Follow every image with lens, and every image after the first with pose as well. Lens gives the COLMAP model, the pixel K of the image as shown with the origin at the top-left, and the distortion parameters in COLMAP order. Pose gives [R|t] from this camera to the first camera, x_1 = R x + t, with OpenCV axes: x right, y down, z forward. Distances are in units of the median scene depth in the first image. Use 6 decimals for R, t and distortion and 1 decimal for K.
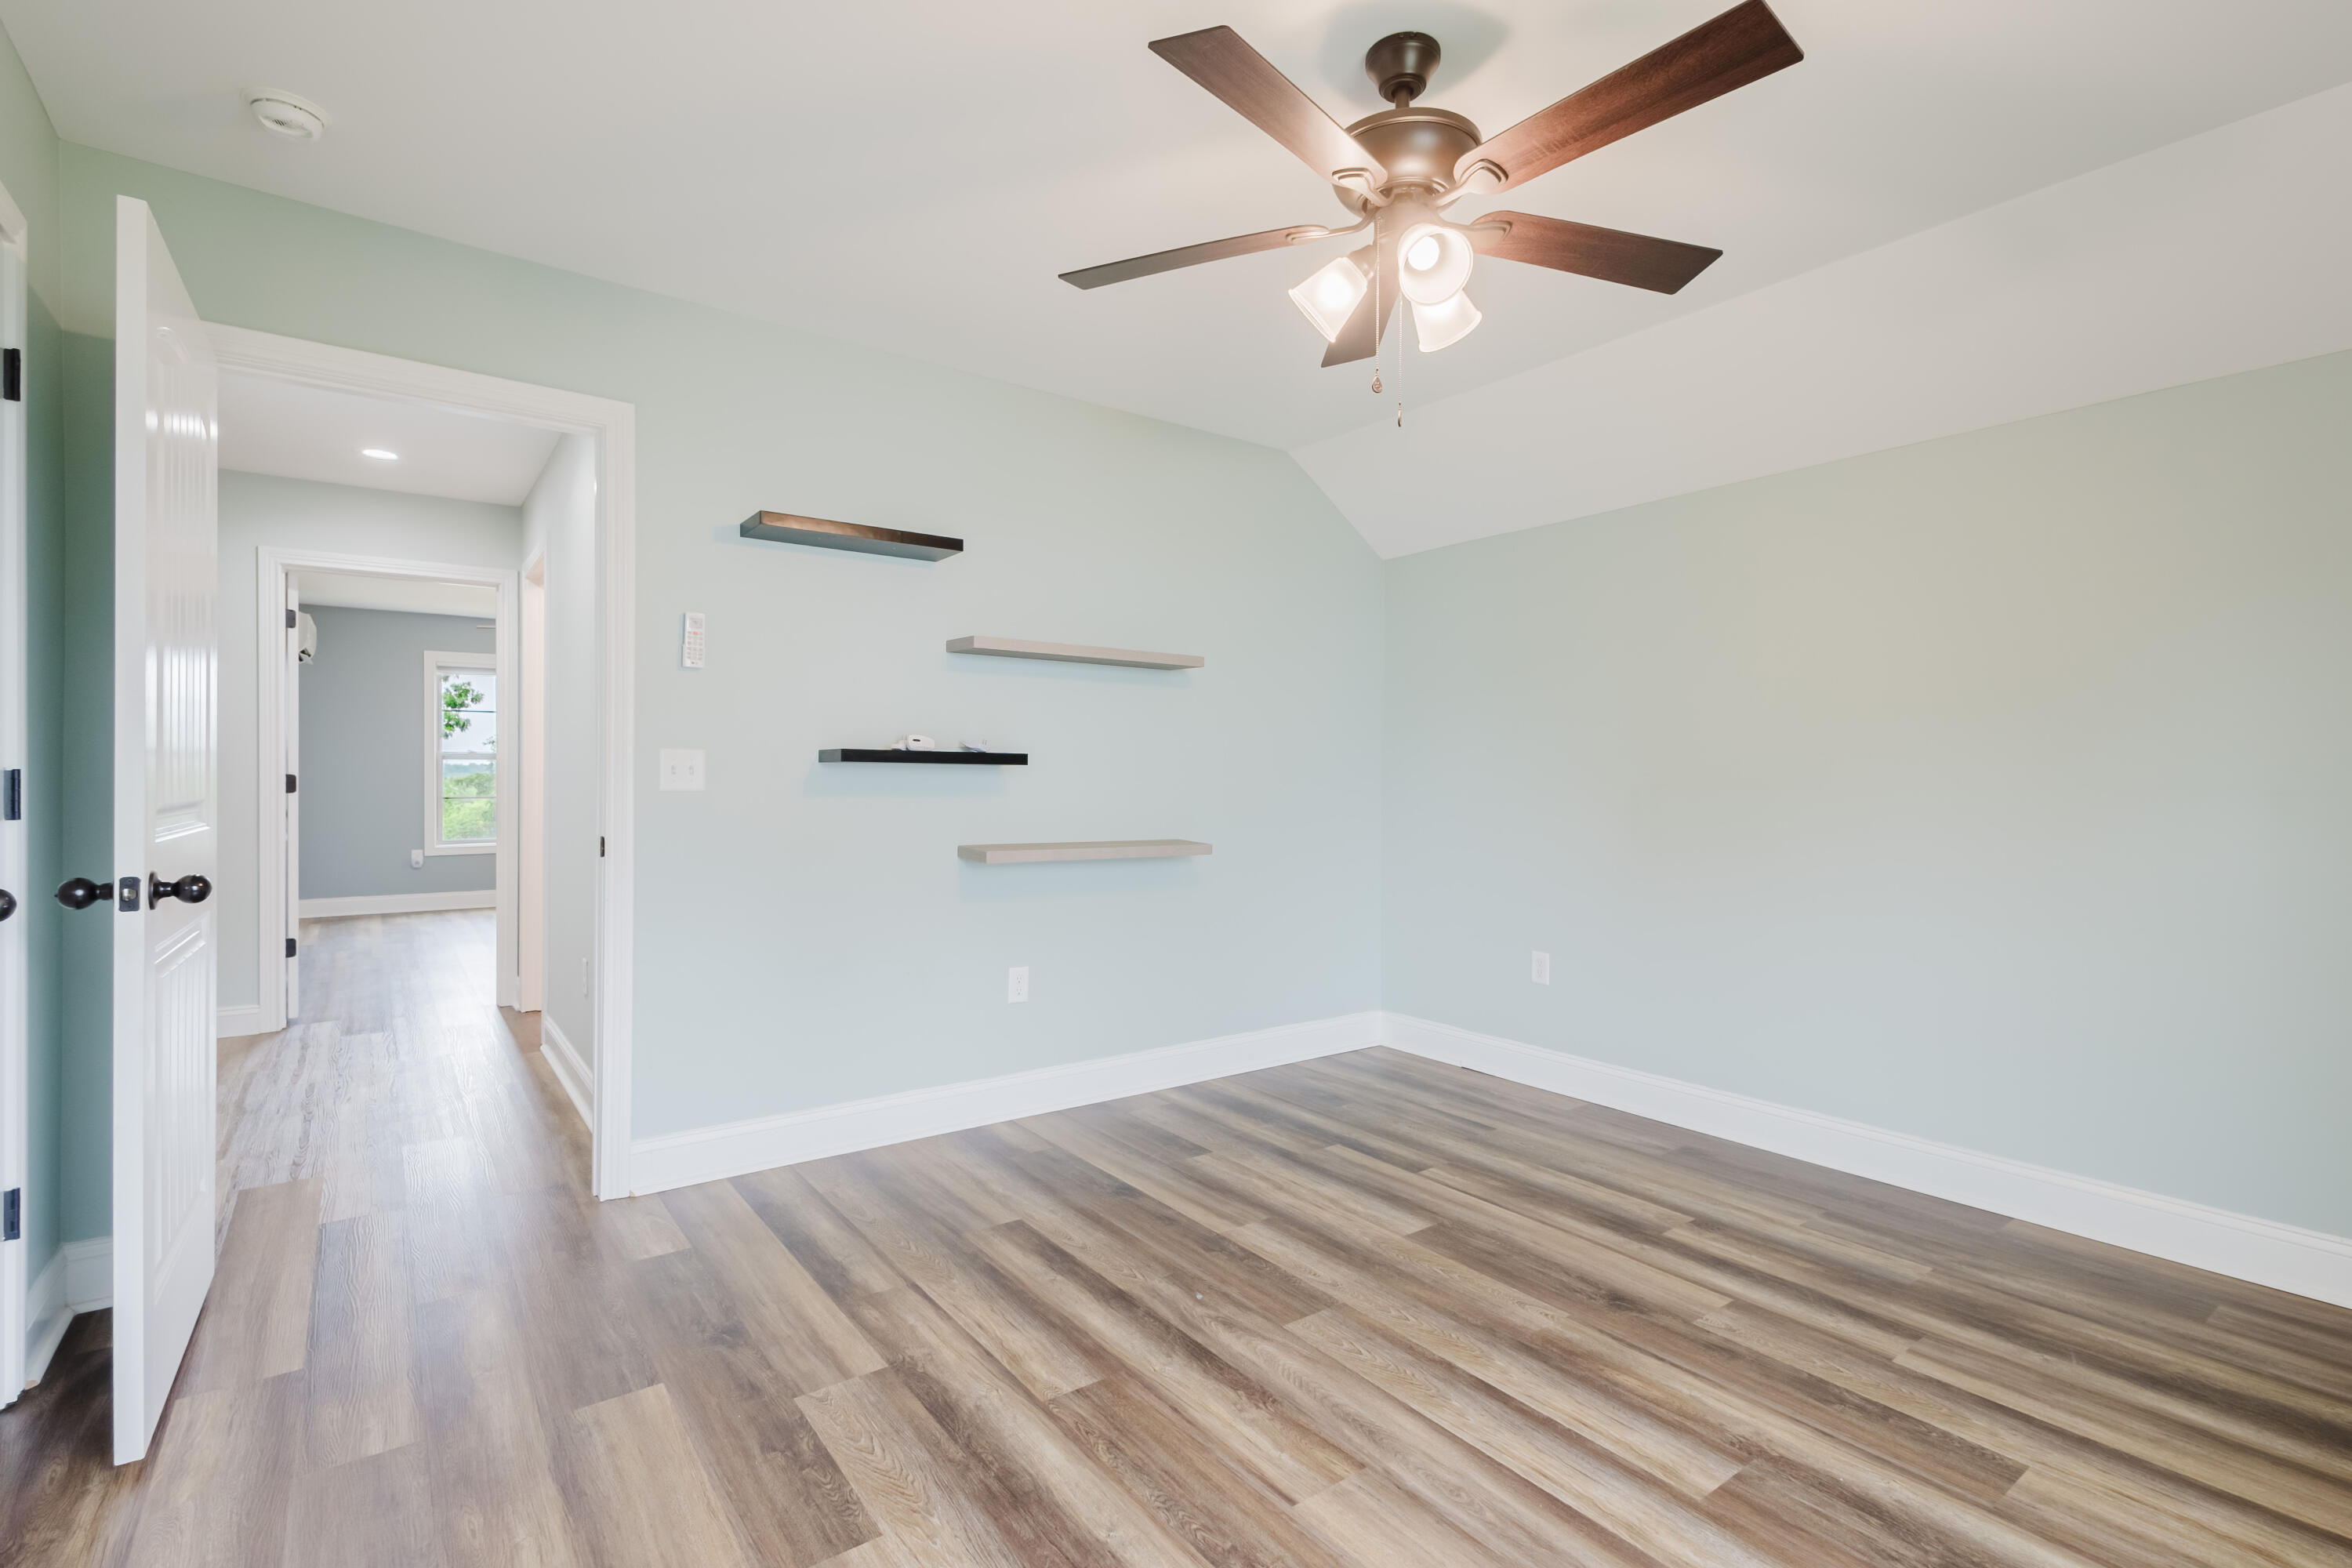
lens RADIAL K [[1081.1, 0, 1178.1], [0, 1081.1, 779.2], [0, 0, 1]] dist [0.012568, -0.000937]
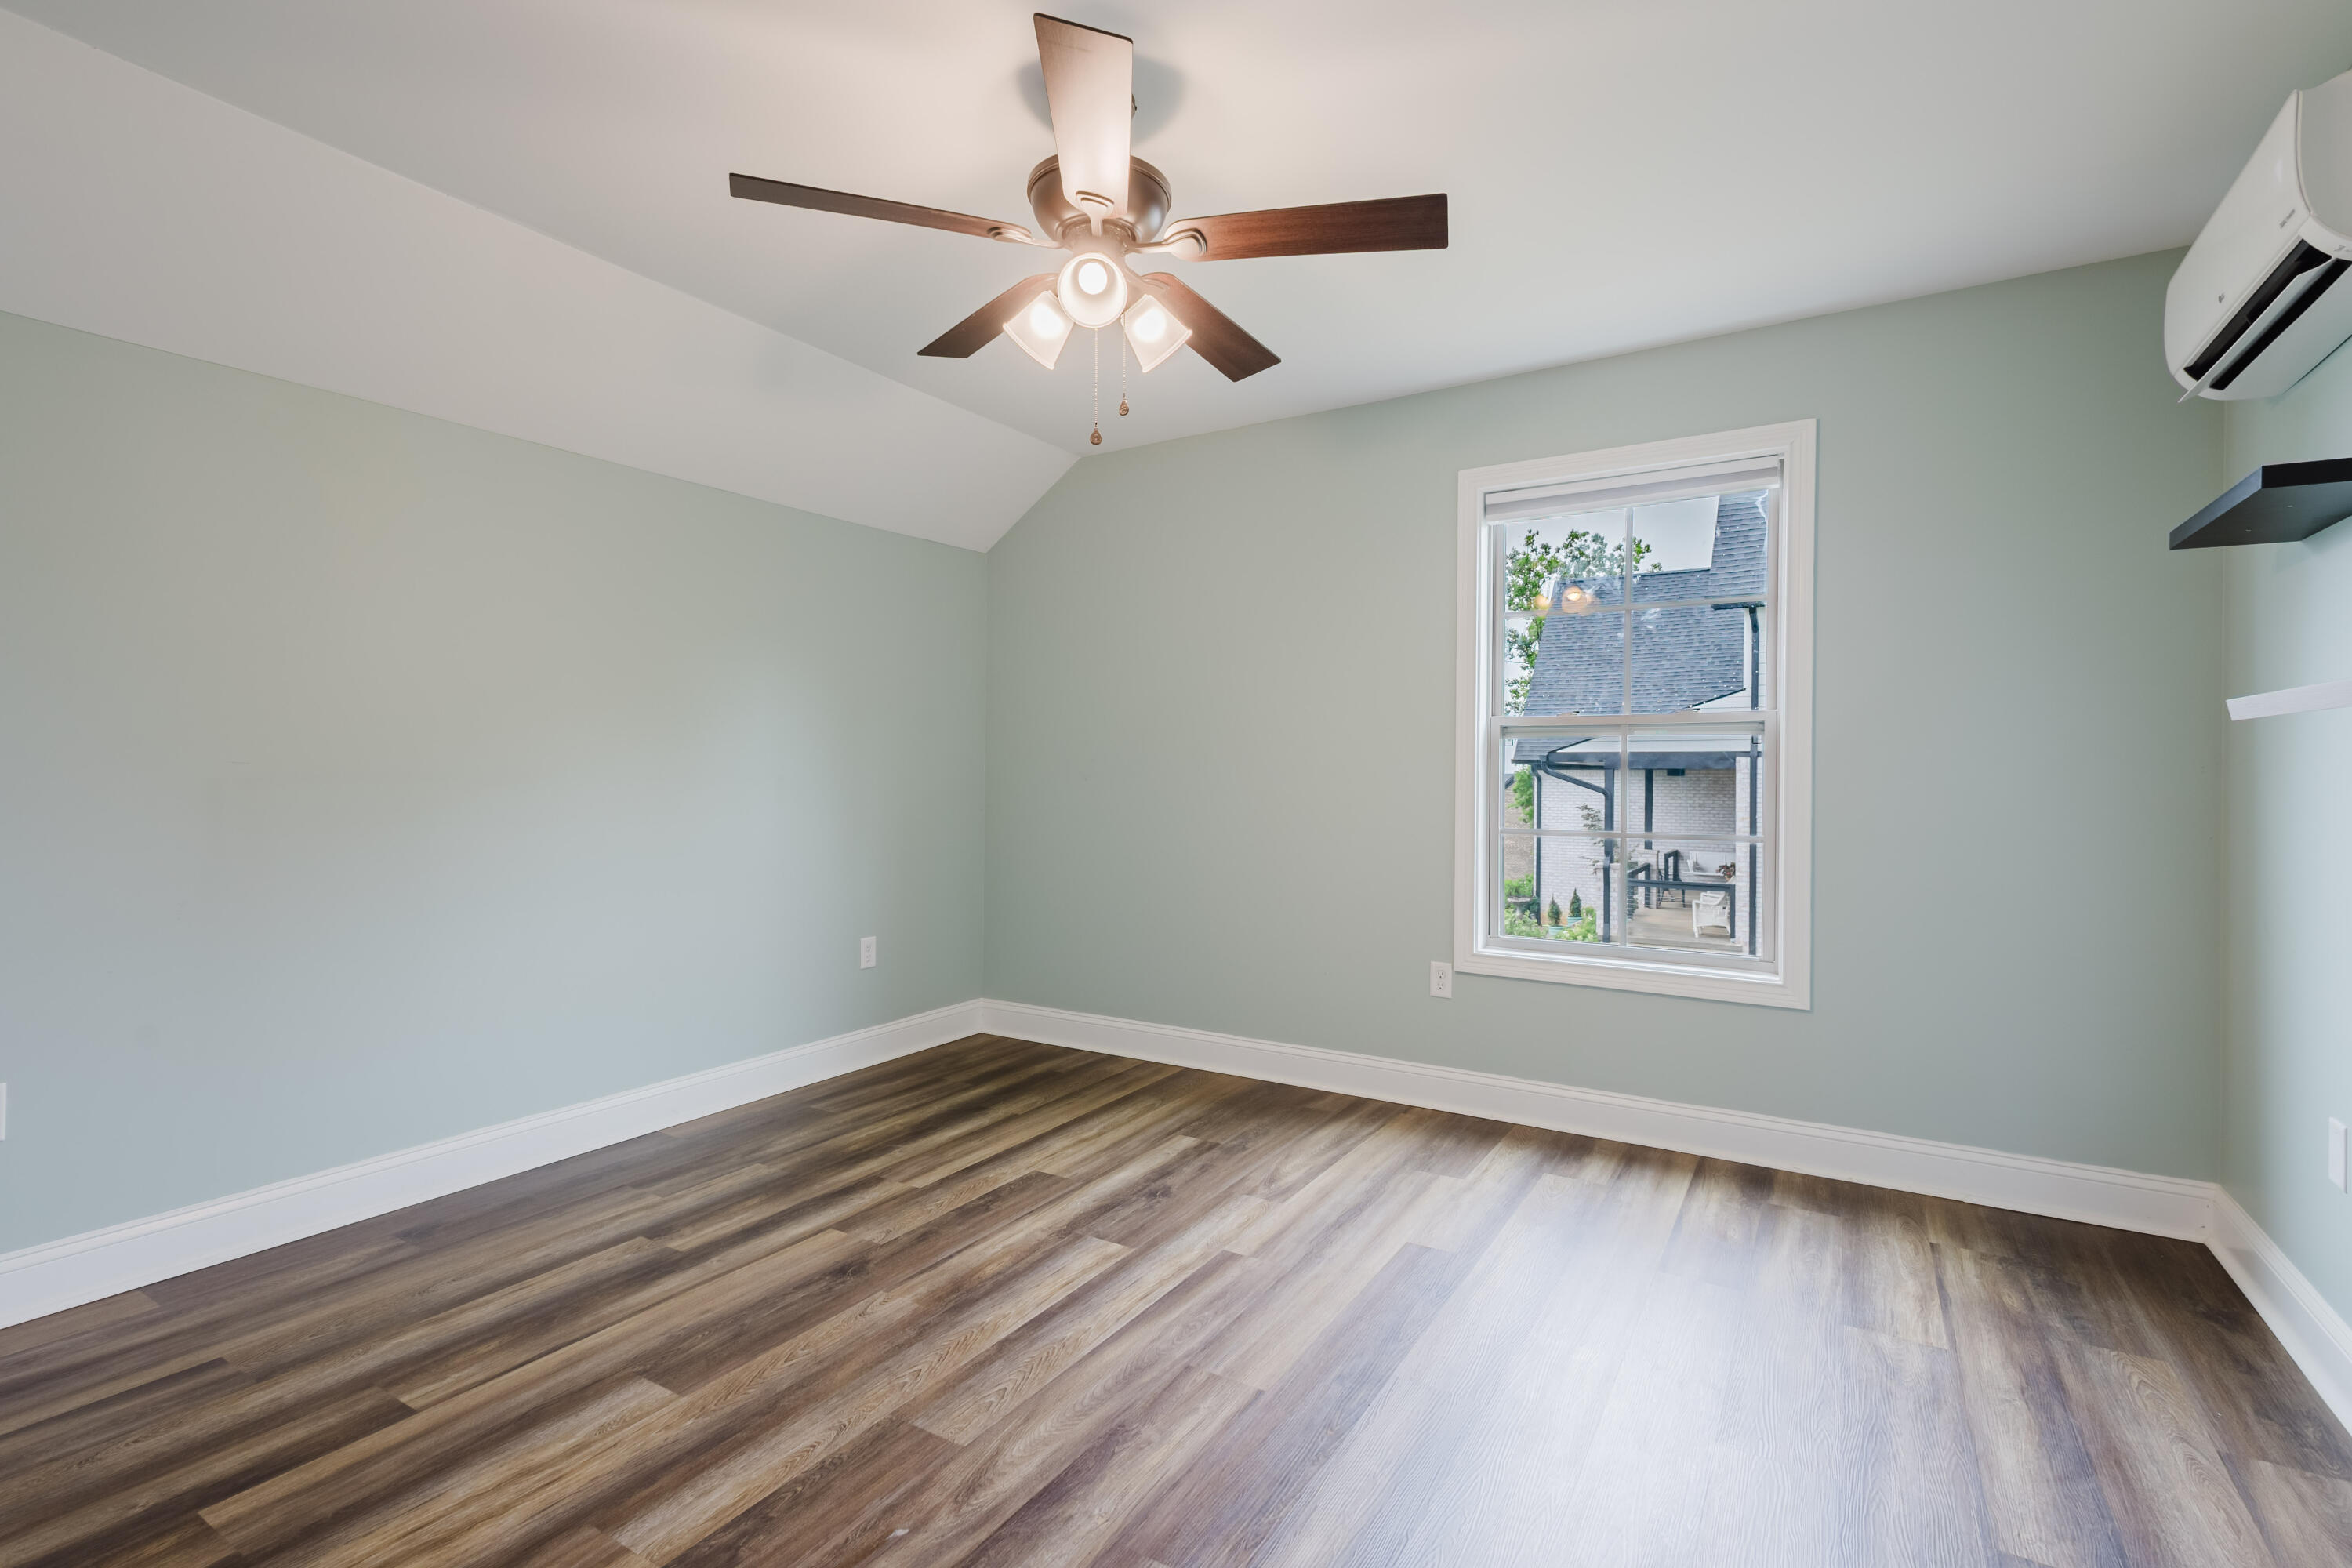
lens RADIAL K [[1081.1, 0, 1178.1], [0, 1081.1, 779.2], [0, 0, 1]] dist [0.012568, -0.000937]
pose [[-0.371015, -0.013167, 0.928534, -0.716365], [-0.004027, 0.999913, 0.012571, -0.007750], [-0.928618, 0.000925, -0.371035, 1.155475]]
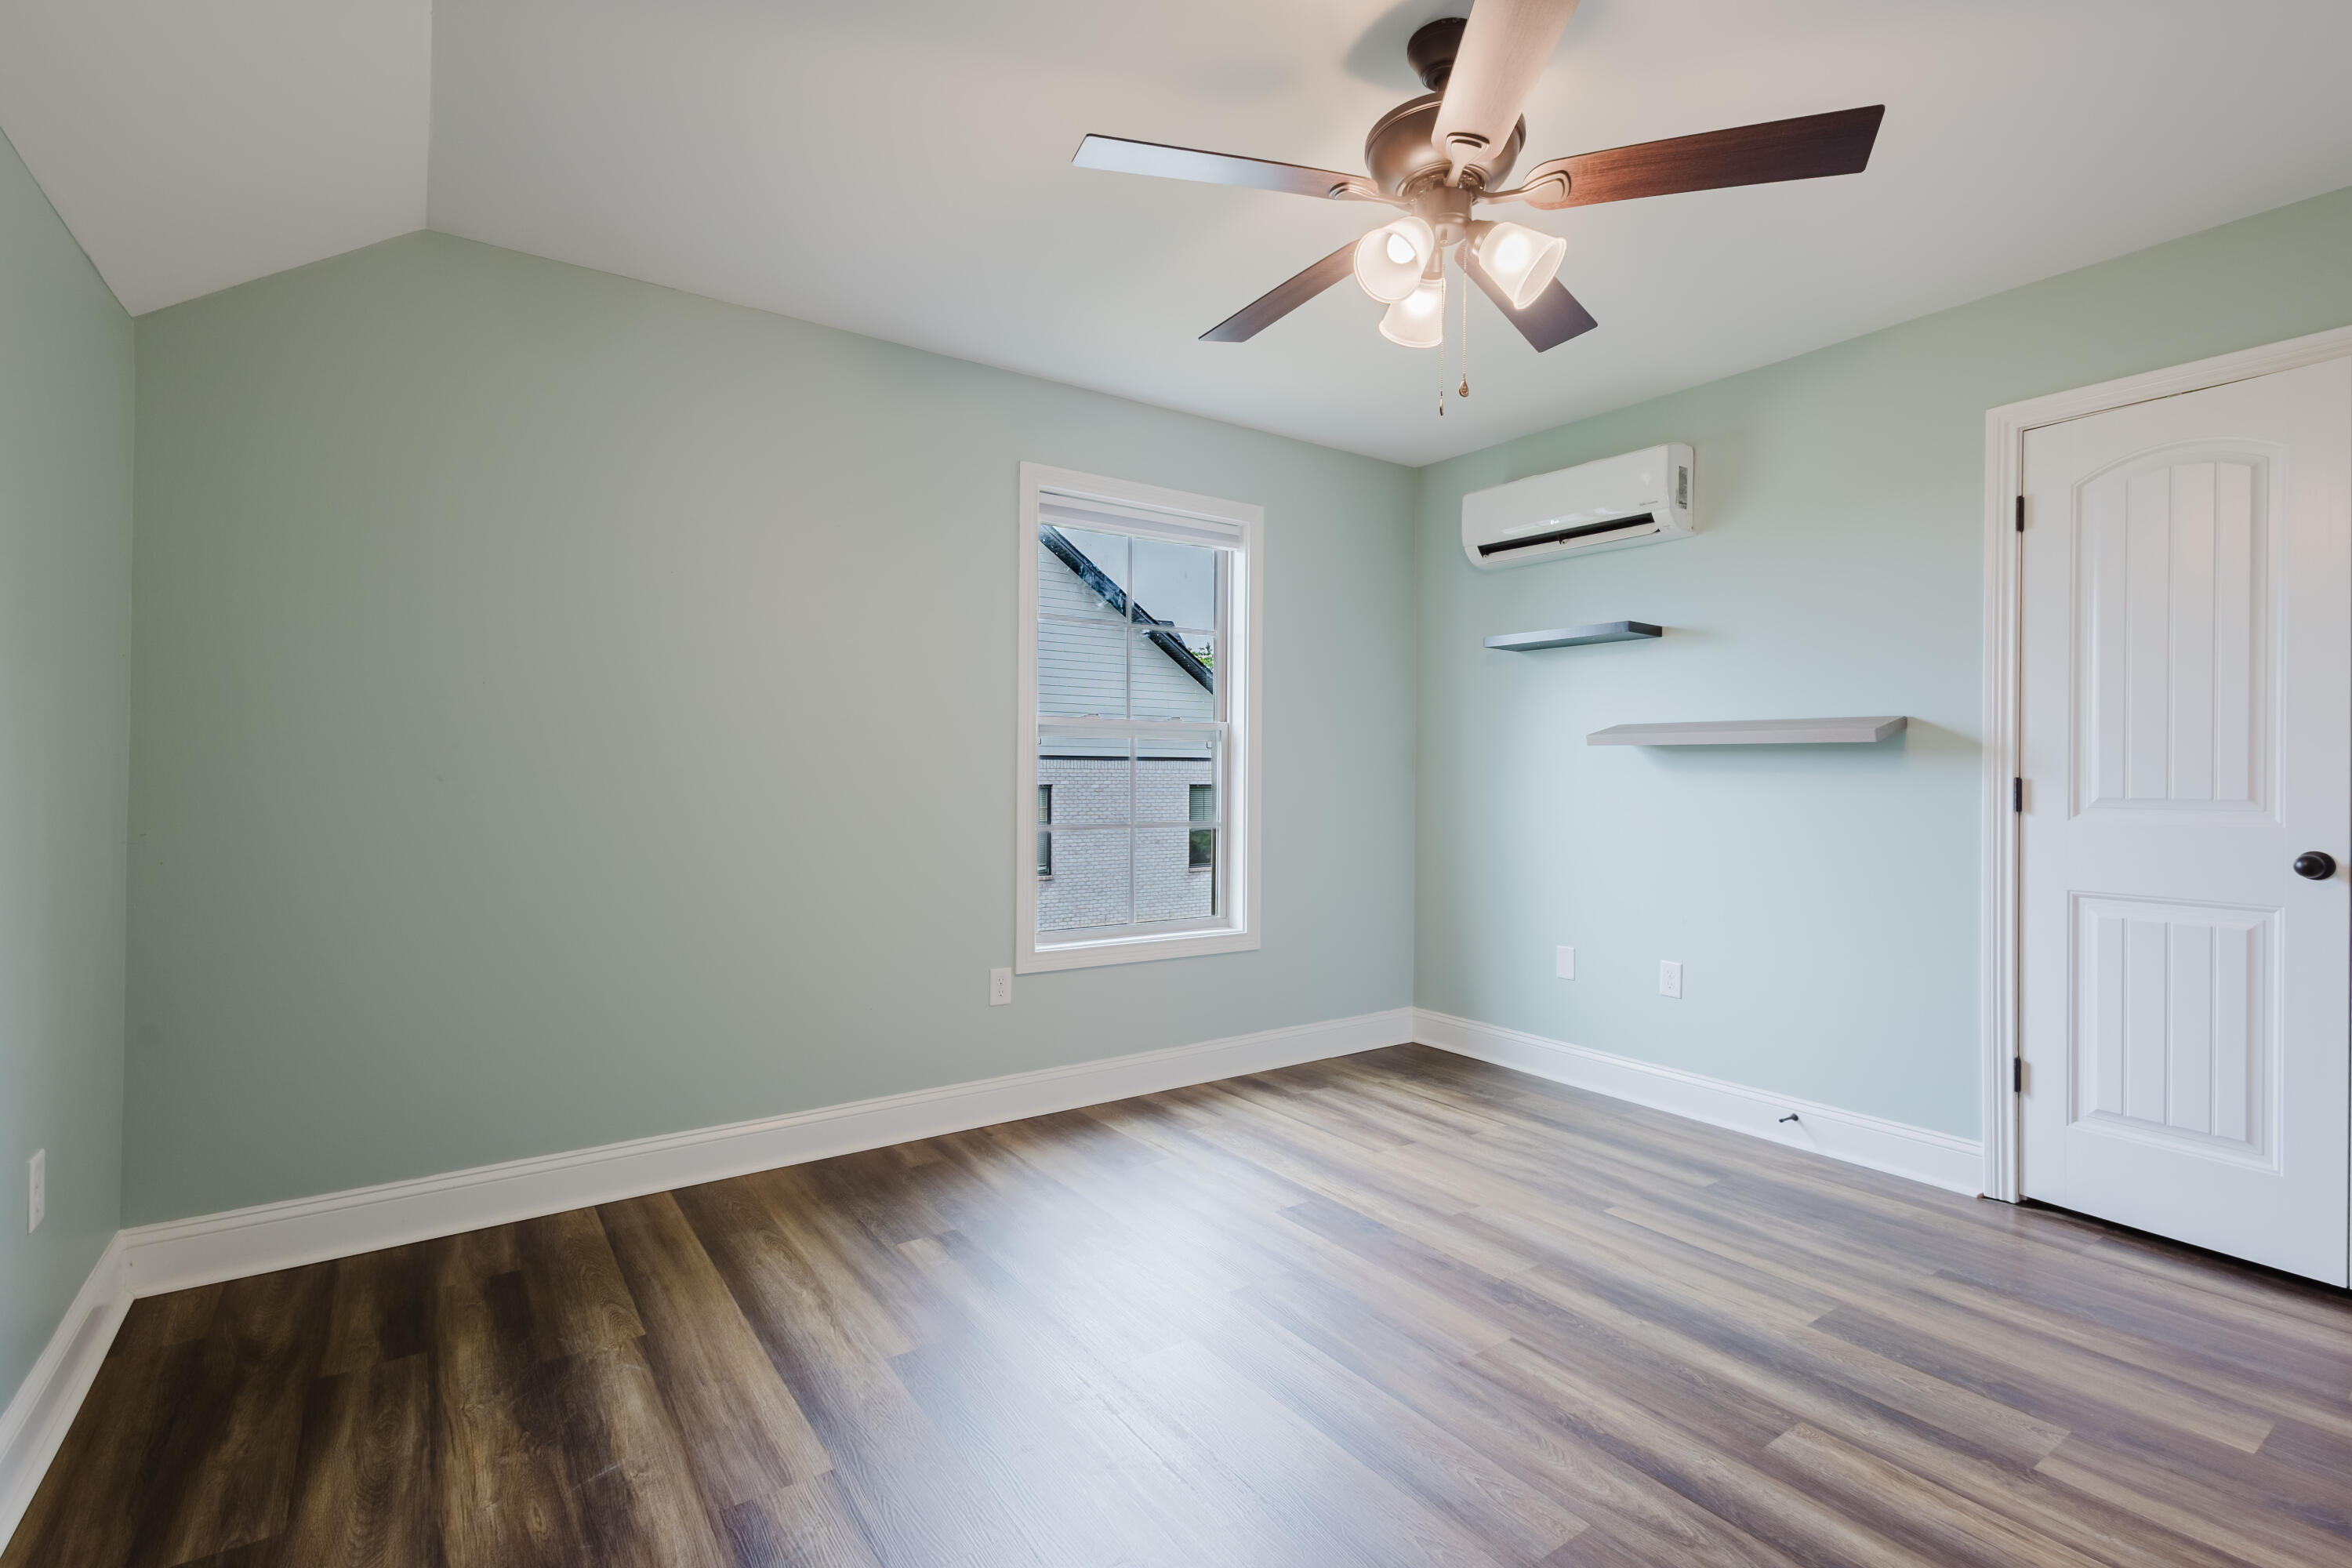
lens RADIAL K [[1081.1, 0, 1178.1], [0, 1081.1, 779.2], [0, 0, 1]] dist [0.012568, -0.000937]
pose [[-0.999630, -0.011749, 0.024537, 0.362538], [-0.011585, 0.999909, 0.006841, 0.001027], [-0.024615, 0.006555, -0.999676, 1.739135]]
